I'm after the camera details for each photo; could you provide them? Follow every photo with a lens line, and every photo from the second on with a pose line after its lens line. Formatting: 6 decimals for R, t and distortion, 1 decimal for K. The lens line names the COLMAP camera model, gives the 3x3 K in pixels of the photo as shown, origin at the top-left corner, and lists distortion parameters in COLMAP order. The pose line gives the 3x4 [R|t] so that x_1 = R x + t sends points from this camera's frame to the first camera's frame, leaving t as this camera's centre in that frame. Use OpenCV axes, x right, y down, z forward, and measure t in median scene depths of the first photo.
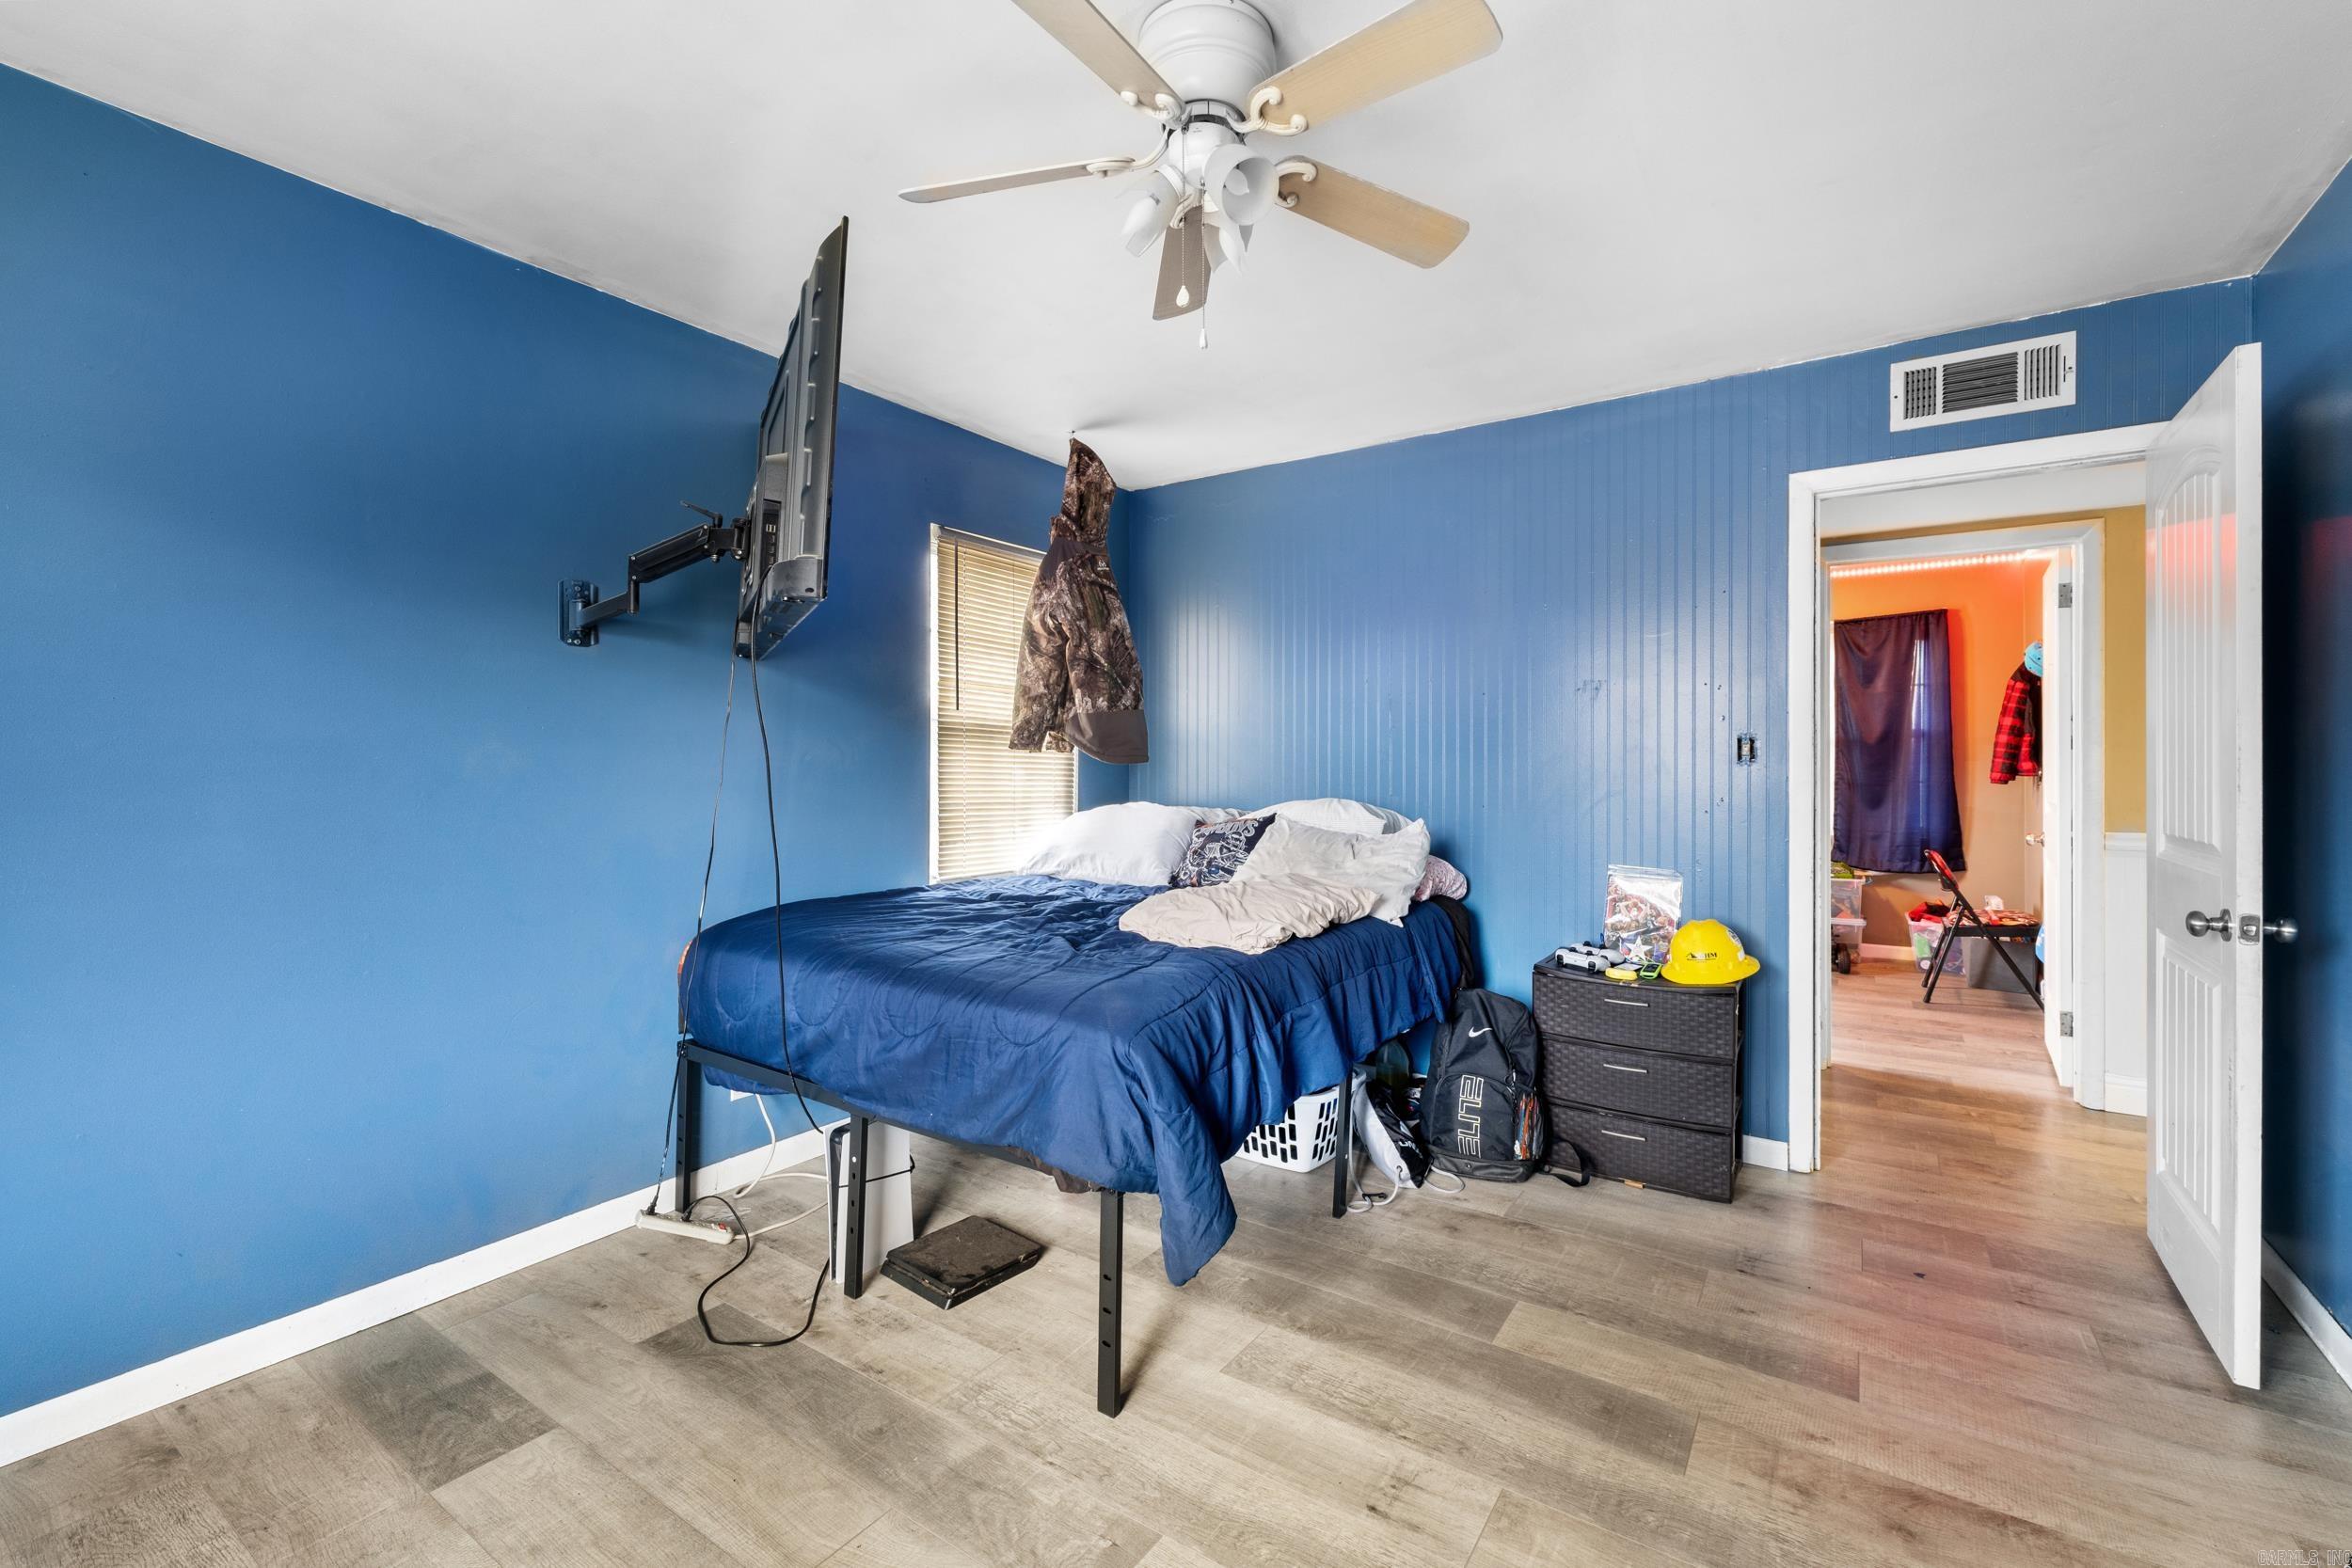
lens RADIAL K [[1003.6, 0, 1209.7], [0, 1003.6, 746.0], [0, 0, 1]] dist [0.000856, -0.000650]
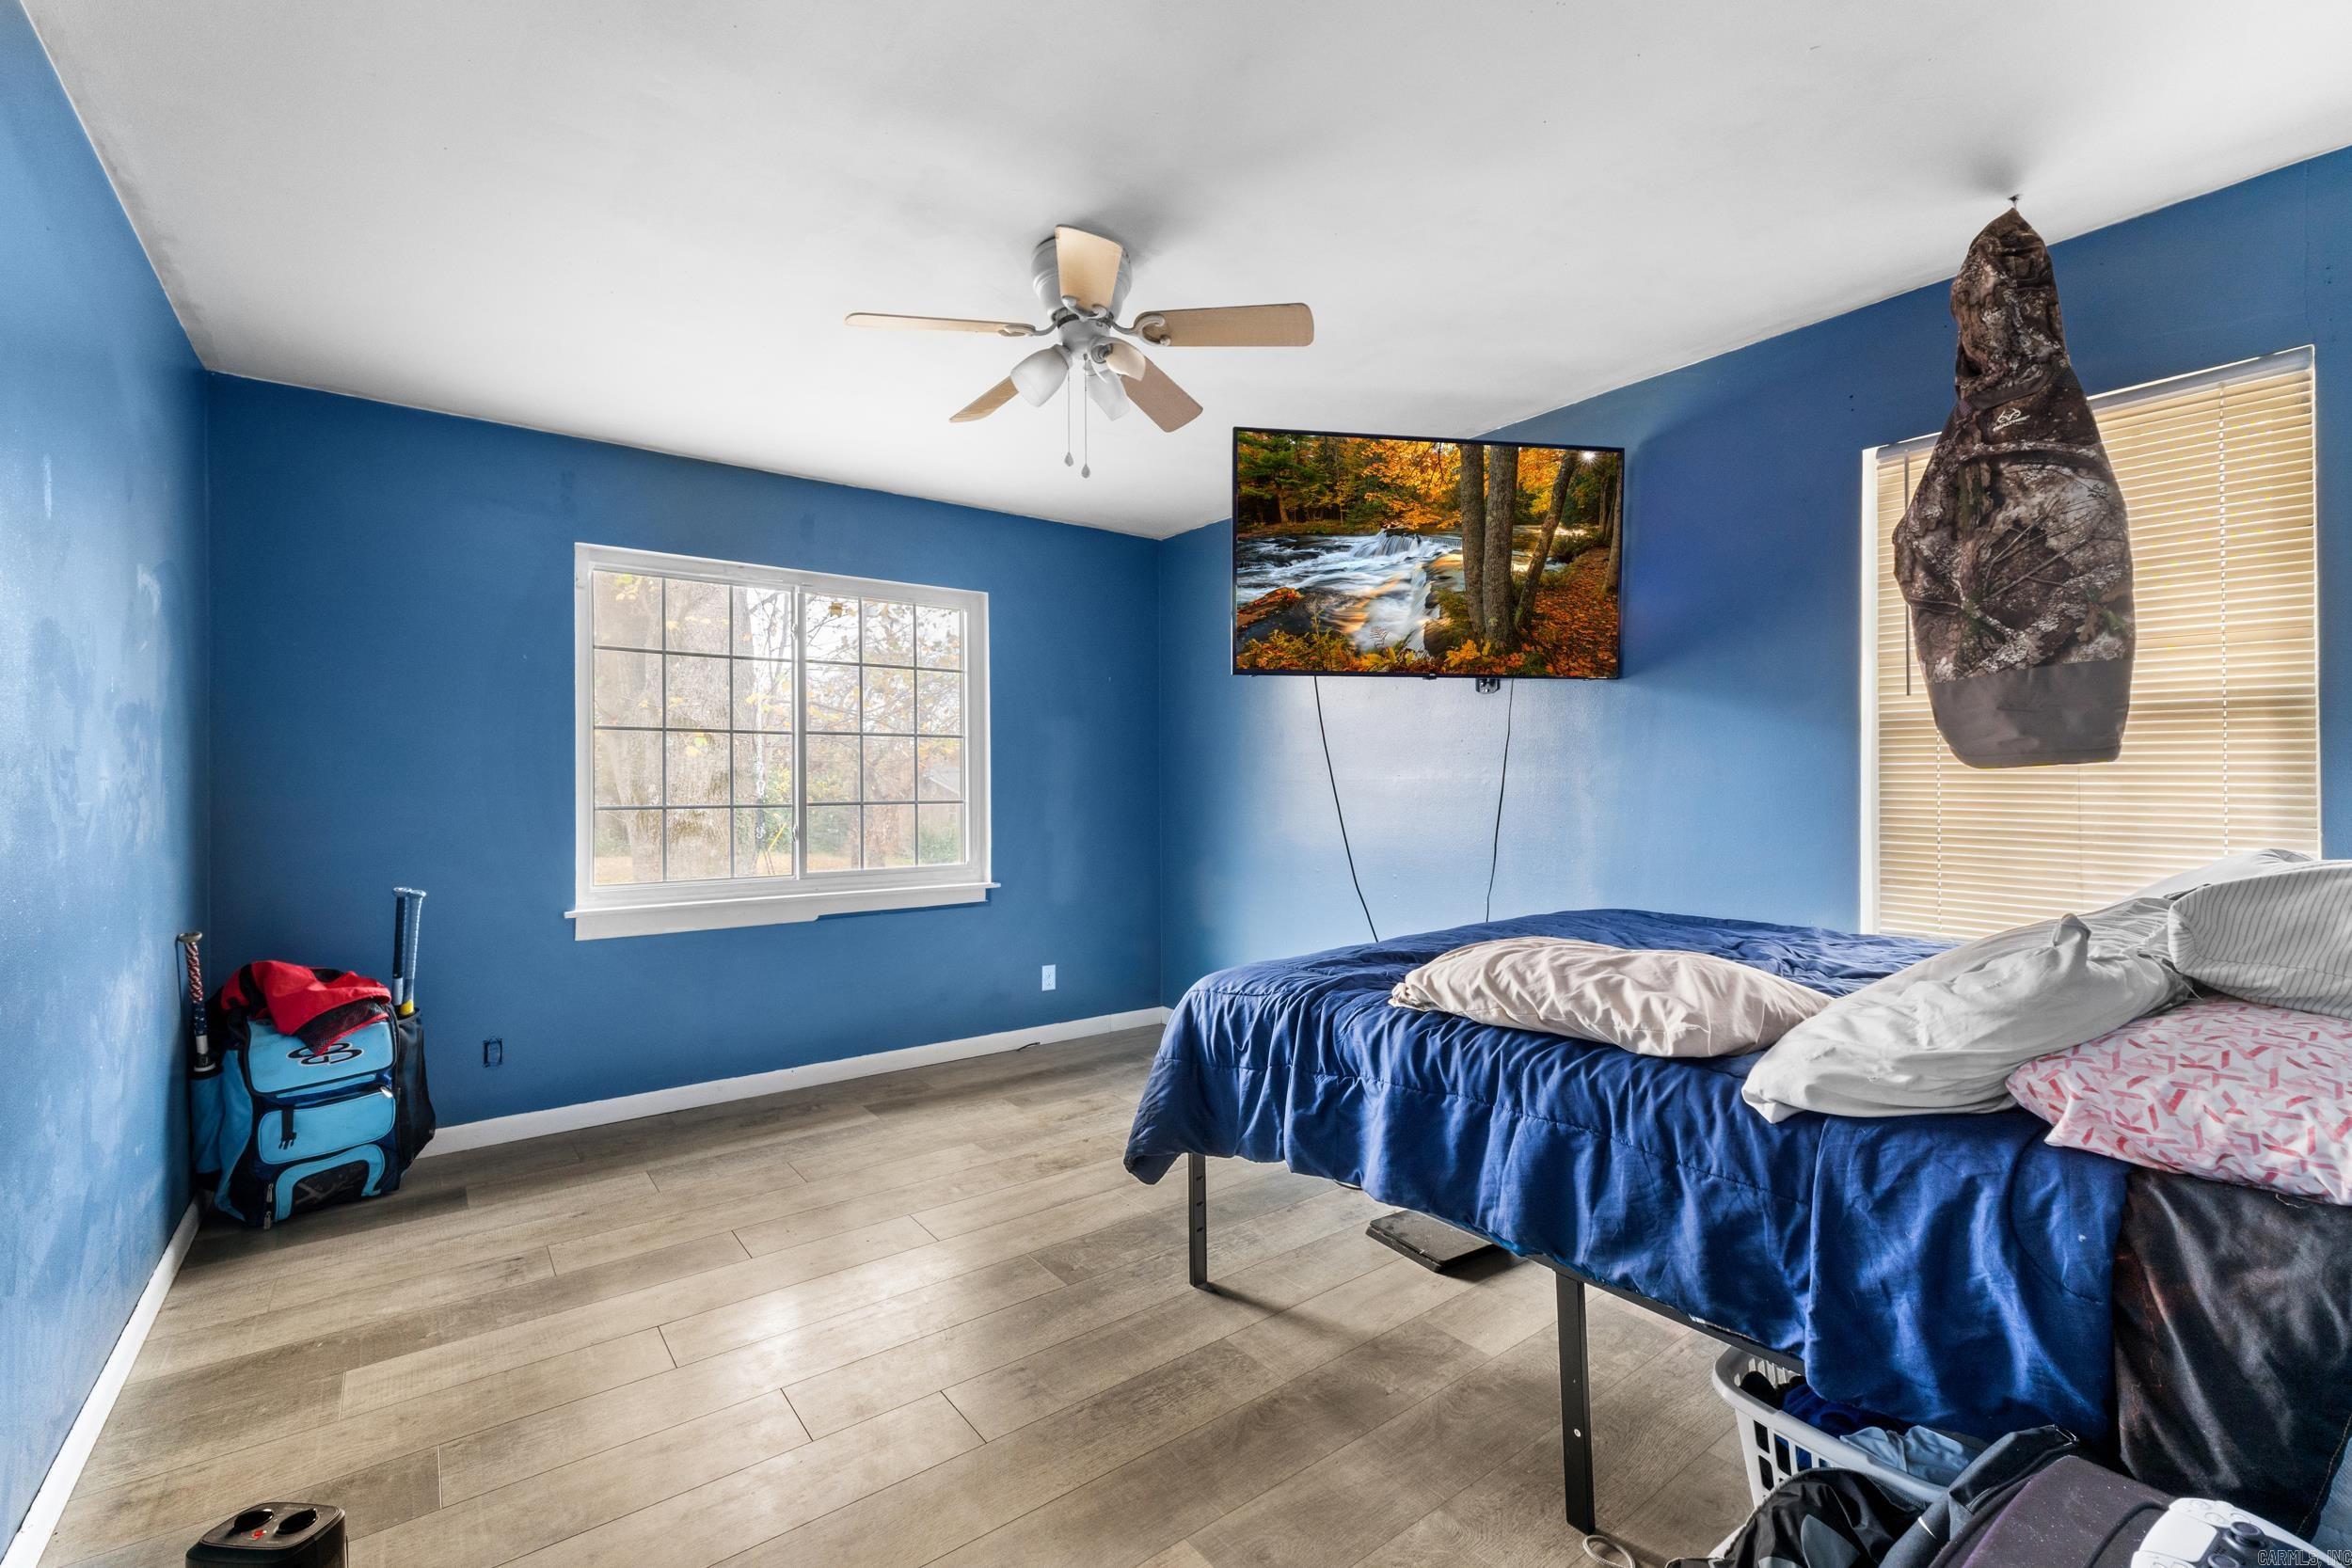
lens RADIAL K [[1003.6, 0, 1181.9], [0, 1003.6, 789.2], [0, 0, 1]] dist [0.000856, -0.000650]
pose [[-0.330448, 0.002007, -0.943822, 0.614907], [0.013528, 0.999905, -0.002610, 0.025320], [0.943727, -0.013630, -0.330444, 0.786552]]
